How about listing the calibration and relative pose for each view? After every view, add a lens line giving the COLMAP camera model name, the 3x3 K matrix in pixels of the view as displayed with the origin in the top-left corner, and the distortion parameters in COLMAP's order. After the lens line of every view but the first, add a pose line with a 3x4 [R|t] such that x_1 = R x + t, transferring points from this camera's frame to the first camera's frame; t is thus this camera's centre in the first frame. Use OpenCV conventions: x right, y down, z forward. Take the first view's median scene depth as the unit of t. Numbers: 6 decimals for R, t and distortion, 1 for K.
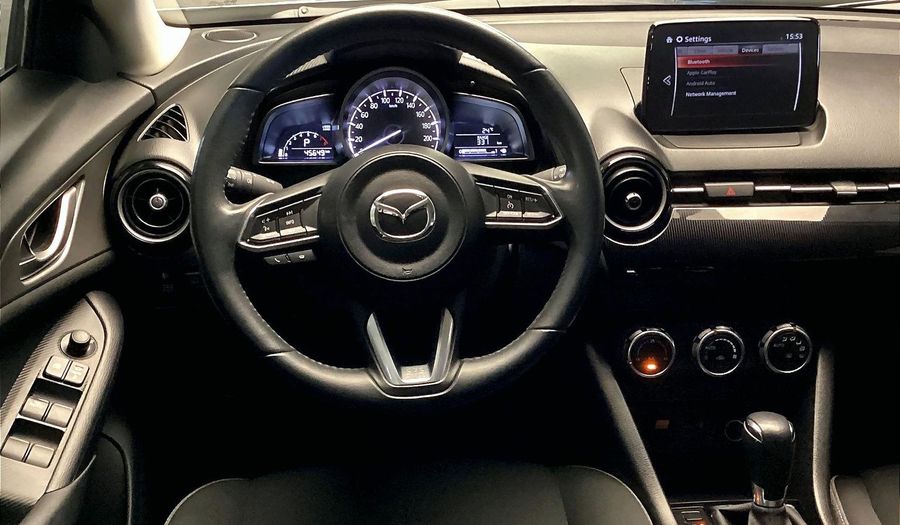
lens RADIAL K [[893.2, 0, 450.0], [0, 893.2, 262.5], [0, 0, 1]] dist [0.023588, -0.013002]
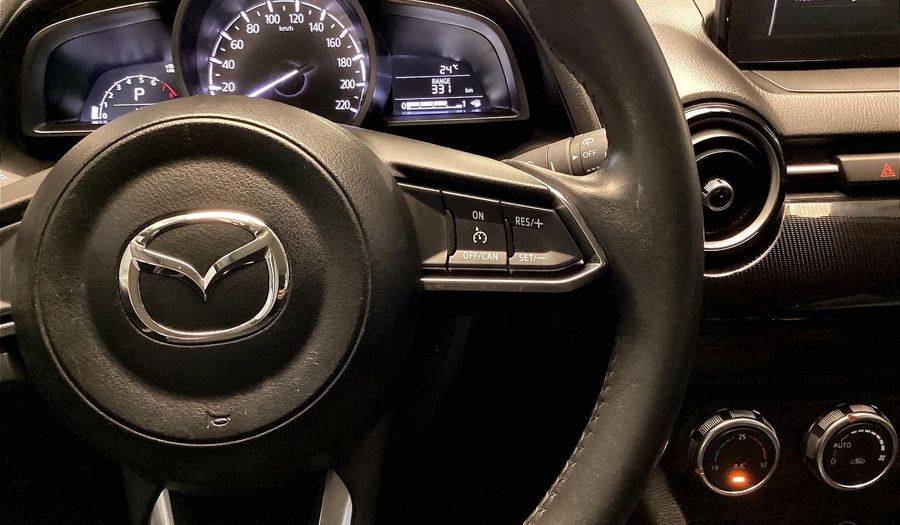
lens RADIAL K [[884.2, 0, 437.8], [0, 884.2, 264.2], [0, 0, 1]] dist [0.145517, -0.393602]
pose [[0.999849, -0.017295, -0.001496, 0.037836], [0.017353, 0.998183, 0.057706, -0.059568], [0.000495, -0.057723, 0.998333, 0.456108]]
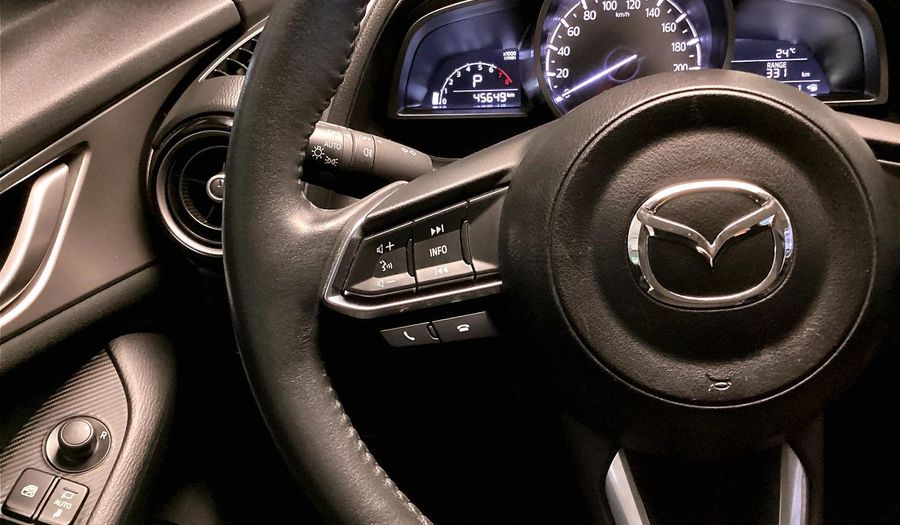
lens RADIAL K [[893.2, 0, 450.0], [0, 893.2, 262.5], [0, 0, 1]] dist [0.023588, -0.013002]
pose [[0.982108, 0.017218, -0.187528, -0.068960], [-0.006370, 0.998279, 0.058294, -0.050674], [0.188209, -0.056056, 0.980528, 0.434764]]
